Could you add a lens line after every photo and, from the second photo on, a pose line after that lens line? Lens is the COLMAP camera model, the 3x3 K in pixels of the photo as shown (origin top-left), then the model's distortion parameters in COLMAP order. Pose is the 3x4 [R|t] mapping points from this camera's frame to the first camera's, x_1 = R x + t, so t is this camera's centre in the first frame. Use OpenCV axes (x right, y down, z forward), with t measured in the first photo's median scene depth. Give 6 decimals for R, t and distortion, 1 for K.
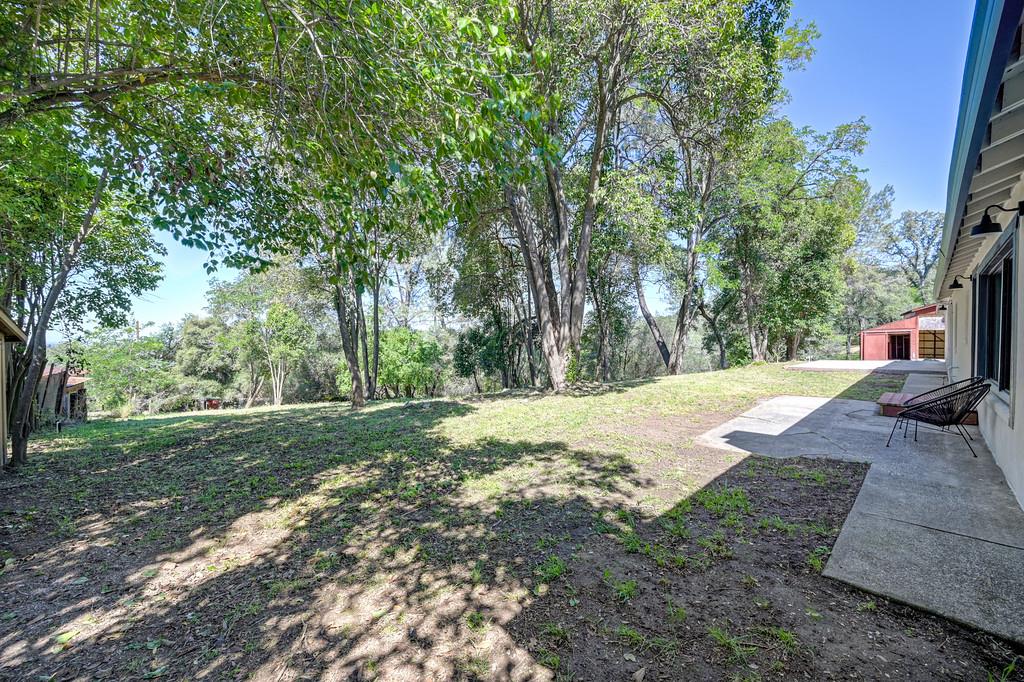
lens RADIAL K [[405.2, 0, 511.8], [0, 405.2, 342.2], [0, 0, 1]] dist [0.001614, 0.000063]
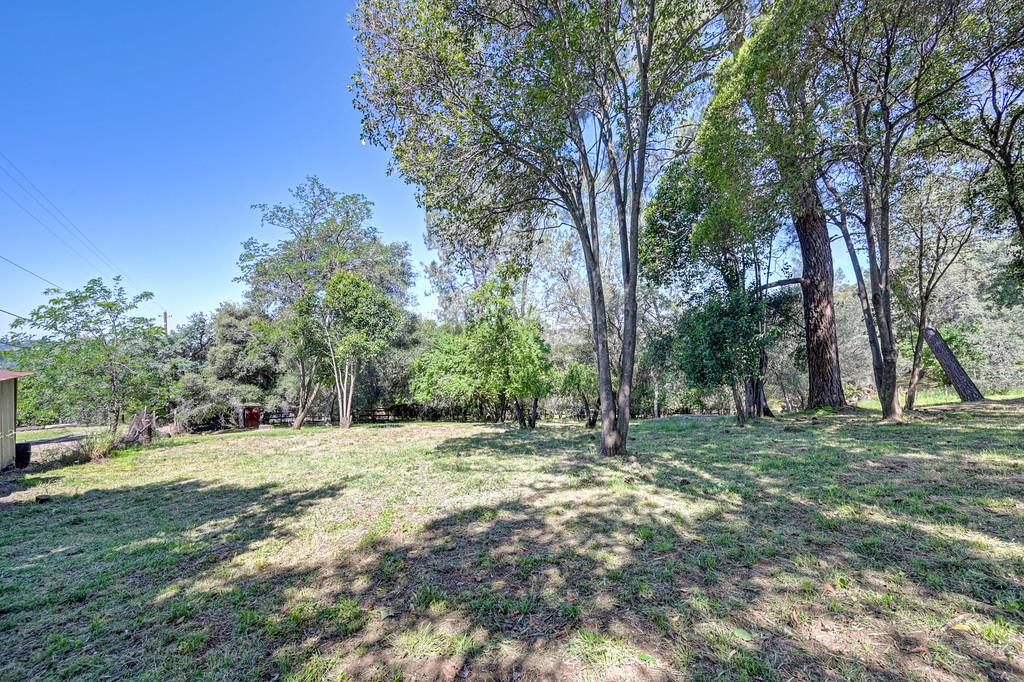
lens RADIAL K [[405.2, 0, 512.2], [0, 405.2, 341.2], [0, 0, 1]] dist [0.001614, 0.000063]
pose [[0.997372, -0.003832, -0.072349, -0.175426], [0.003434, 0.999978, -0.005627, 0.015028], [0.072369, 0.005364, 0.997363, 0.250555]]
